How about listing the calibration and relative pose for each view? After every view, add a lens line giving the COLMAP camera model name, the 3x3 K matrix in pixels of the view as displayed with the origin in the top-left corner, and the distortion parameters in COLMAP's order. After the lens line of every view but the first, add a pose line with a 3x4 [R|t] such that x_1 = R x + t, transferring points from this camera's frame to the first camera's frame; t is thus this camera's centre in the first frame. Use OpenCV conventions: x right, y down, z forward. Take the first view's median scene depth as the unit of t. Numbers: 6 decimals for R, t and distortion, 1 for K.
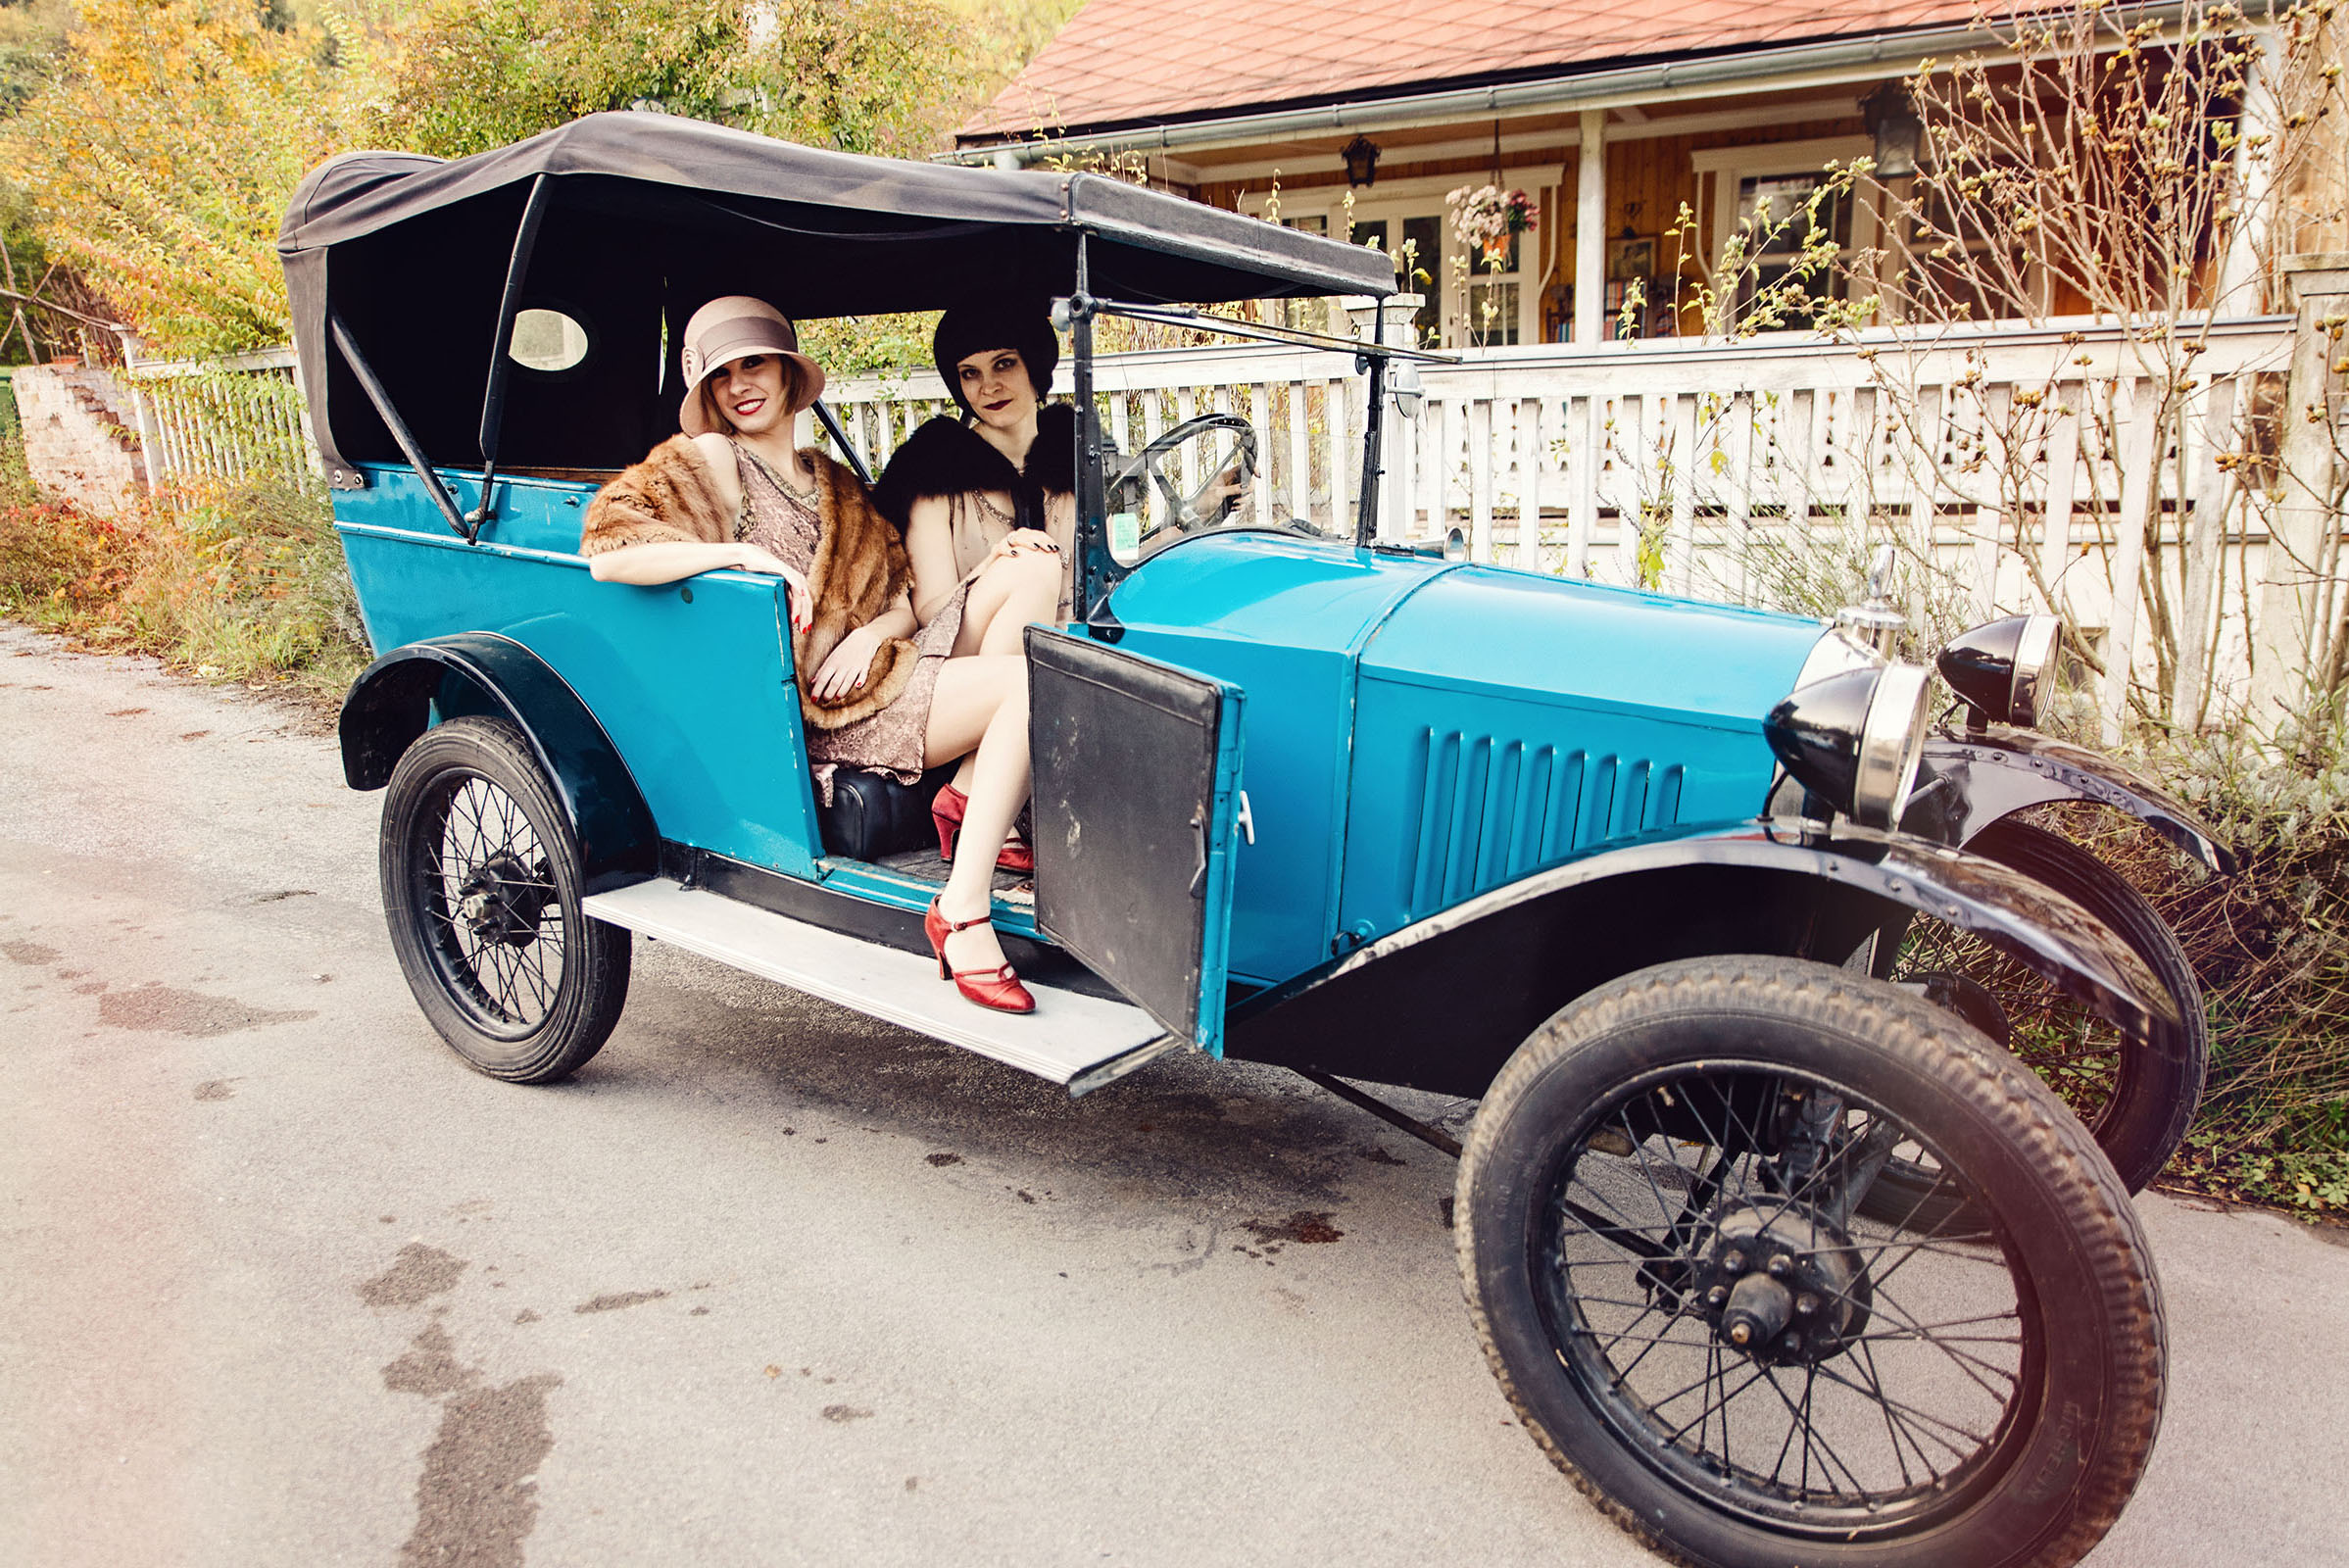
lens RADIAL K [[1631.0, 0, 1174.5], [0, 1631.0, 784.0], [0, 0, 1]] dist [-0.001647, 0.000087]
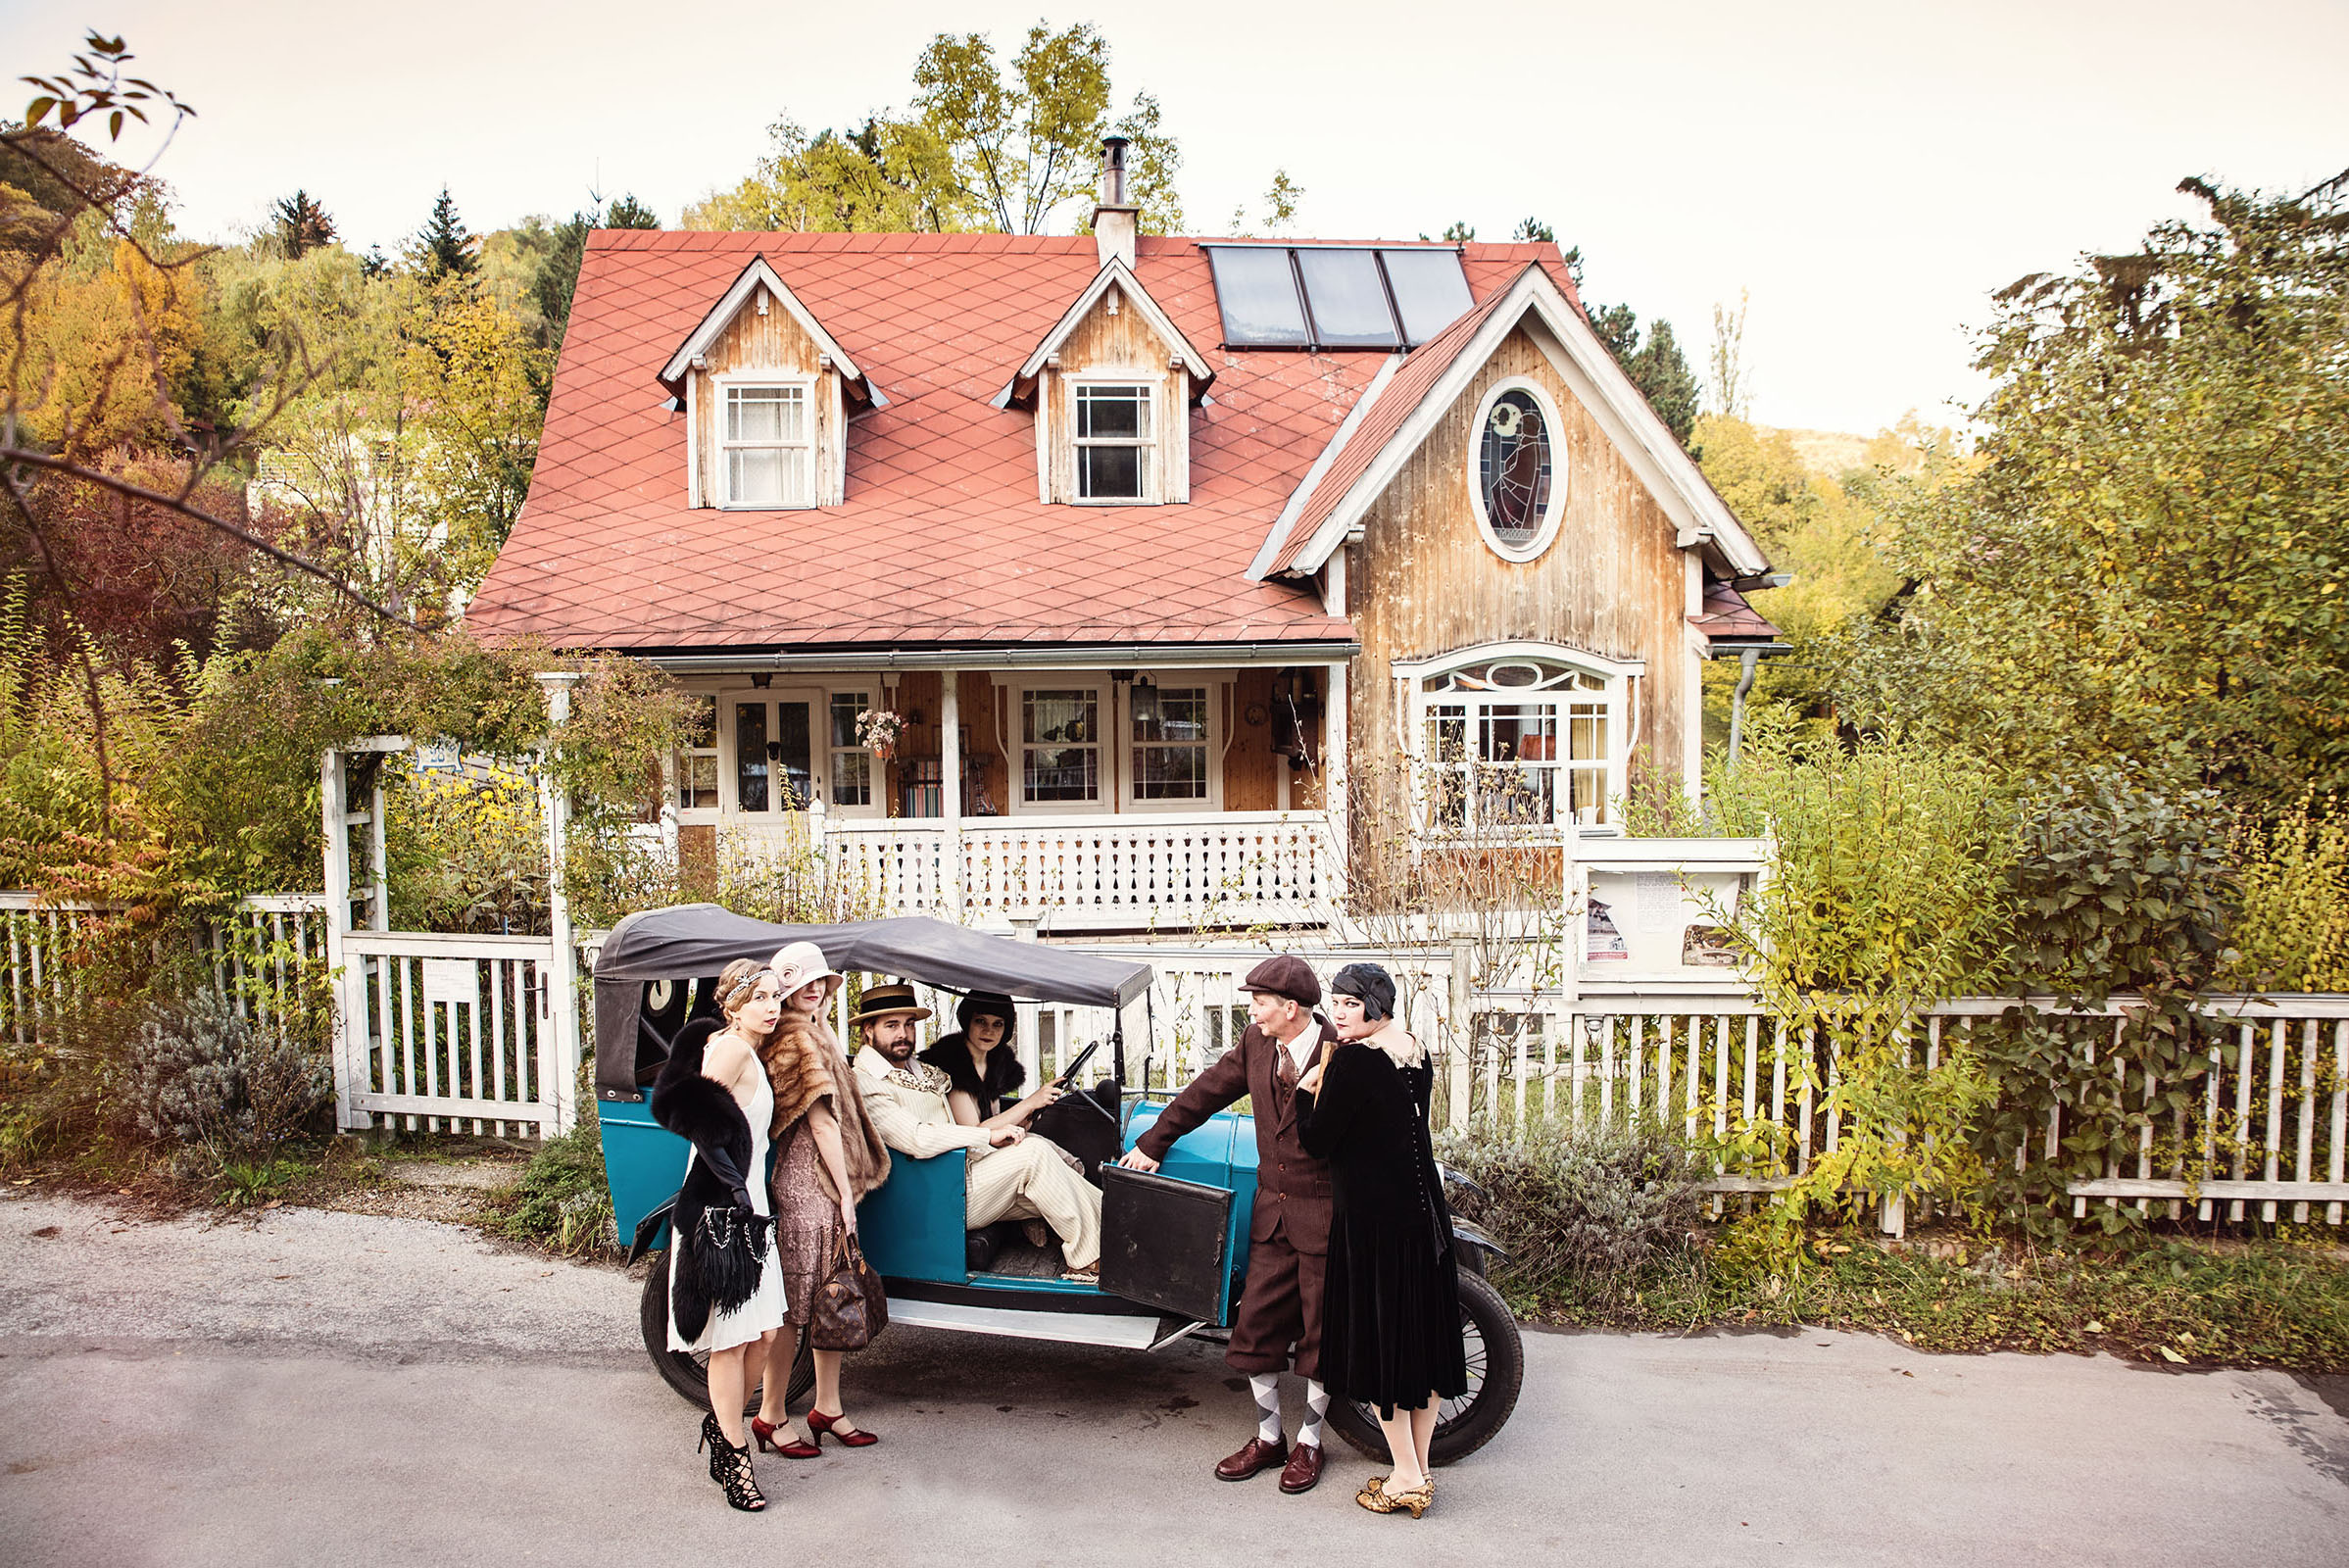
lens RADIAL K [[1709.7, 0, 1174.5], [0, 1709.7, 784.0], [0, 0, 1]] dist [-0.007555, -0.001702]
pose [[0.858950, 0.012153, 0.511915, -0.369882], [0.076979, 0.985293, -0.152555, -0.072526], [-0.506240, 0.170444, 0.845381, -0.380130]]
